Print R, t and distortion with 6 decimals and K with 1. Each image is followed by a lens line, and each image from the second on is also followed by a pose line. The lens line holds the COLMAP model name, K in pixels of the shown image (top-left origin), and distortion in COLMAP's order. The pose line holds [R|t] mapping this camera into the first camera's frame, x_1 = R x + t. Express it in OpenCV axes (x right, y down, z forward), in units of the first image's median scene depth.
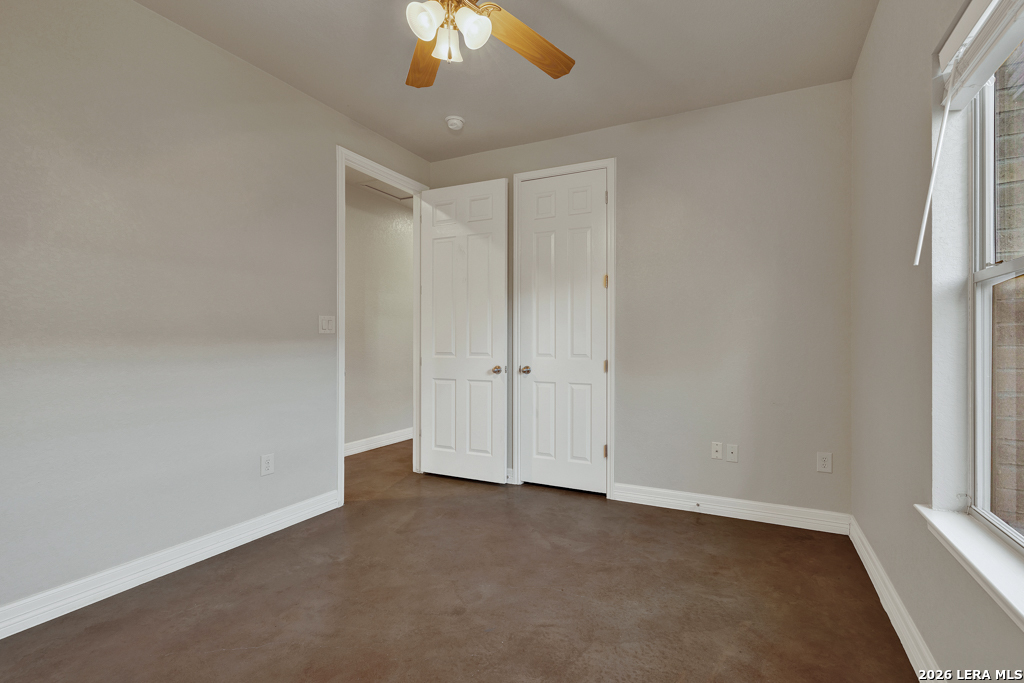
lens RADIAL K [[449.4, 0, 512.0], [0, 449.4, 341.5], [0, 0, 1]] dist [0.001732, 0.000020]
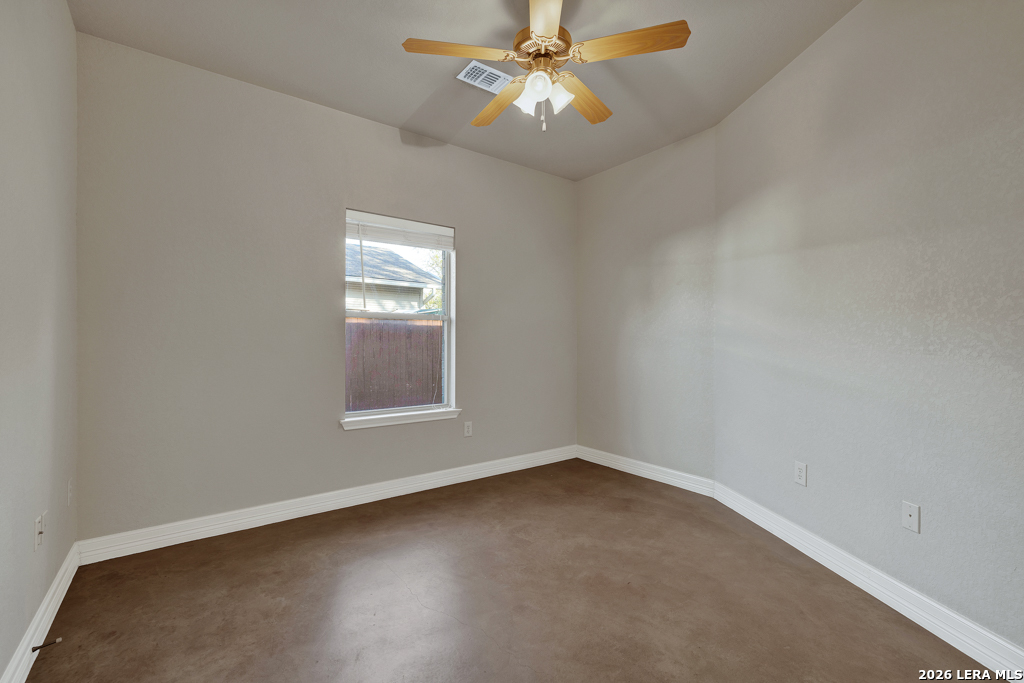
lens RADIAL K [[438.9, 0, 501.8], [0, 438.9, 345.3], [0, 0, 1]] dist [-0.001301, -0.000038]
pose [[-0.906077, -0.006372, 0.423064, -0.466545], [-0.006336, 0.999979, 0.001492, -0.016651], [-0.423065, -0.001328, -0.906098, 1.780541]]
